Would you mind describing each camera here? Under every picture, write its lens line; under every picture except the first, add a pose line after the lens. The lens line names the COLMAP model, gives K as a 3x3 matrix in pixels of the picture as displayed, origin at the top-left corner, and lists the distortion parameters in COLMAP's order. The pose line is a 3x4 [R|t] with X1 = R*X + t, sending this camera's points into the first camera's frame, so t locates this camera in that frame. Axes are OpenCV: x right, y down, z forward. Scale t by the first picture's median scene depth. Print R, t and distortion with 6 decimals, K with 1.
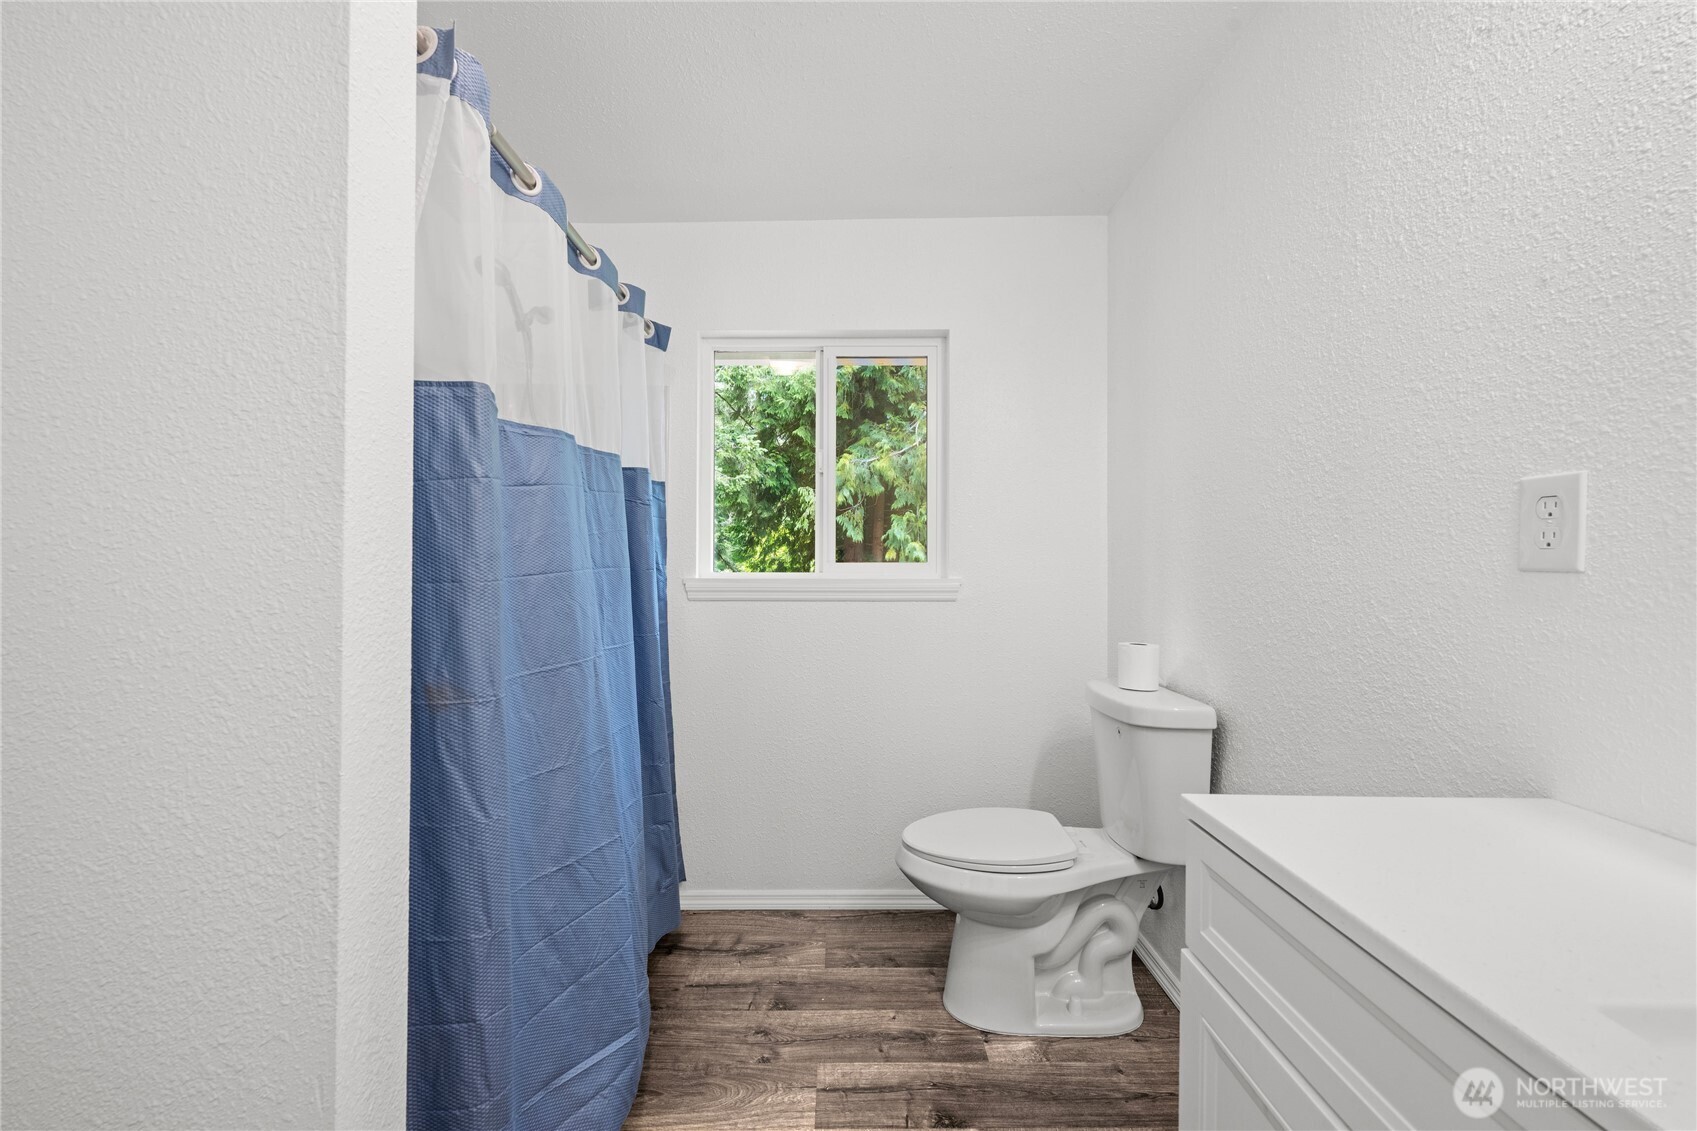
lens RADIAL K [[667.2, 0, 843.5], [0, 667.2, 559.6], [0, 0, 1]] dist [-0.001297, -0.000021]
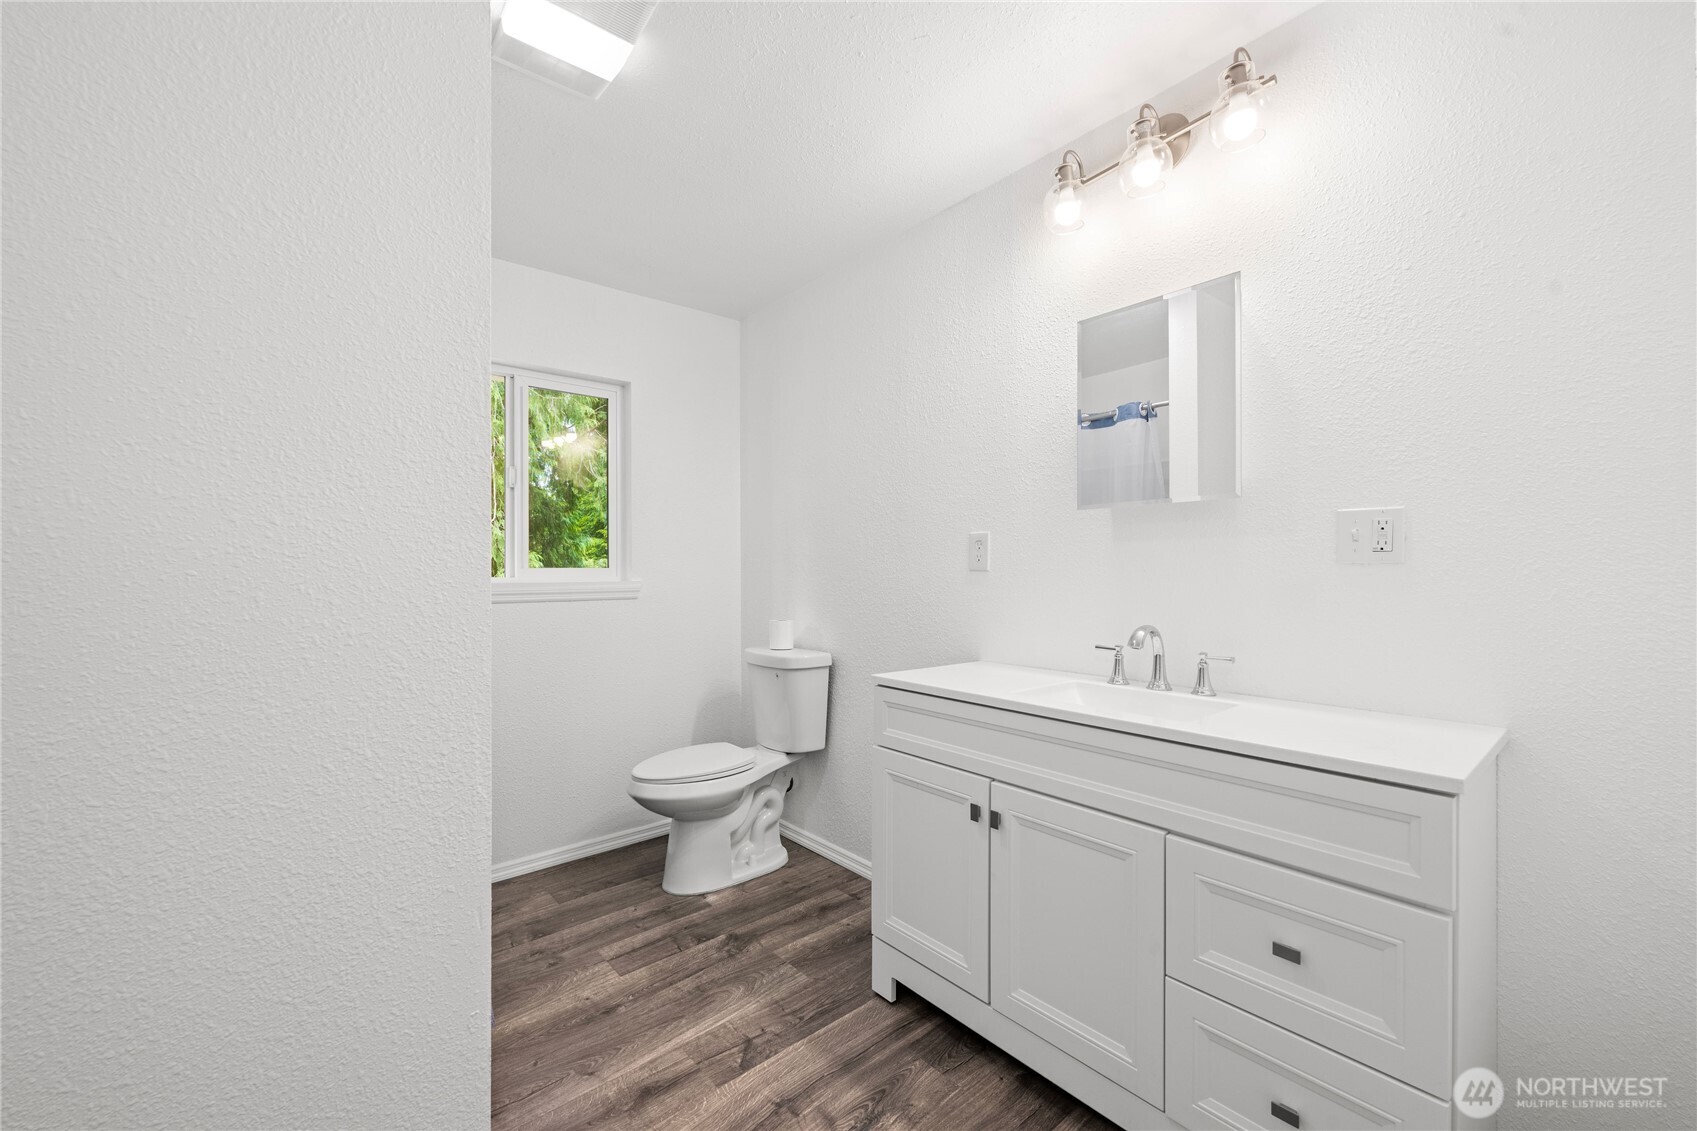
lens RADIAL K [[667.2, 0, 843.5], [0, 667.2, 559.6], [0, 0, 1]] dist [-0.001297, -0.000021]
pose [[0.761304, 0.006322, 0.648364, -0.510580], [-0.000468, 0.999958, -0.009201, -0.000486], [-0.648394, 0.006702, 0.761275, -0.310356]]
